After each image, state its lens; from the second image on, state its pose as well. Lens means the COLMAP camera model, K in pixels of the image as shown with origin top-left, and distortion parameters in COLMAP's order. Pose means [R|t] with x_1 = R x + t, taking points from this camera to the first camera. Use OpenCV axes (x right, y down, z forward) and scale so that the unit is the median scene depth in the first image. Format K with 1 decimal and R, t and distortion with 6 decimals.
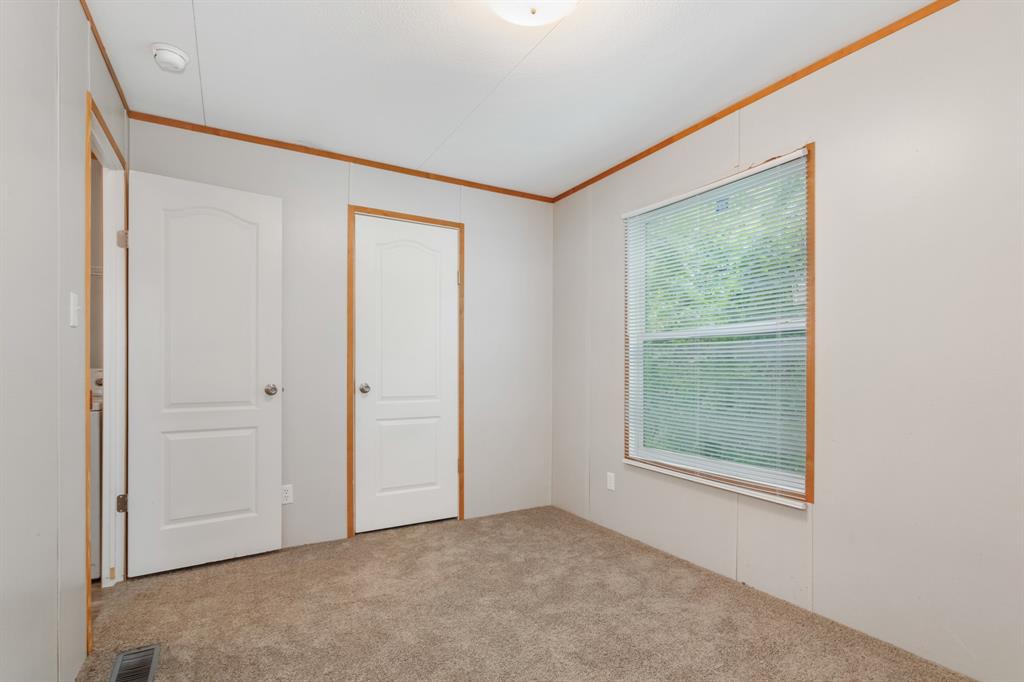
lens RADIAL K [[476.2, 0, 514.8], [0, 476.2, 344.9], [0, 0, 1]] dist [-0.012708, 0.000387]
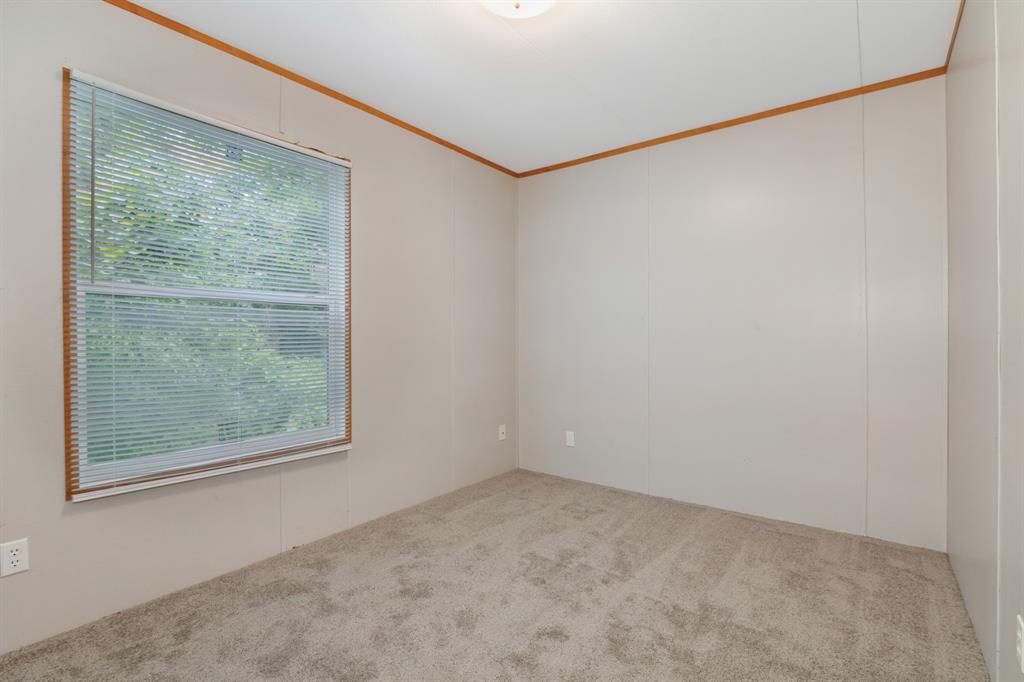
lens RADIAL K [[476.2, 0, 514.8], [0, 476.2, 344.9], [0, 0, 1]] dist [-0.012708, 0.000387]
pose [[-0.364344, 0.003492, 0.931258, -0.613018], [-0.020932, 0.999710, -0.011939, 0.065029], [-0.931029, -0.023843, -0.364165, 0.894723]]
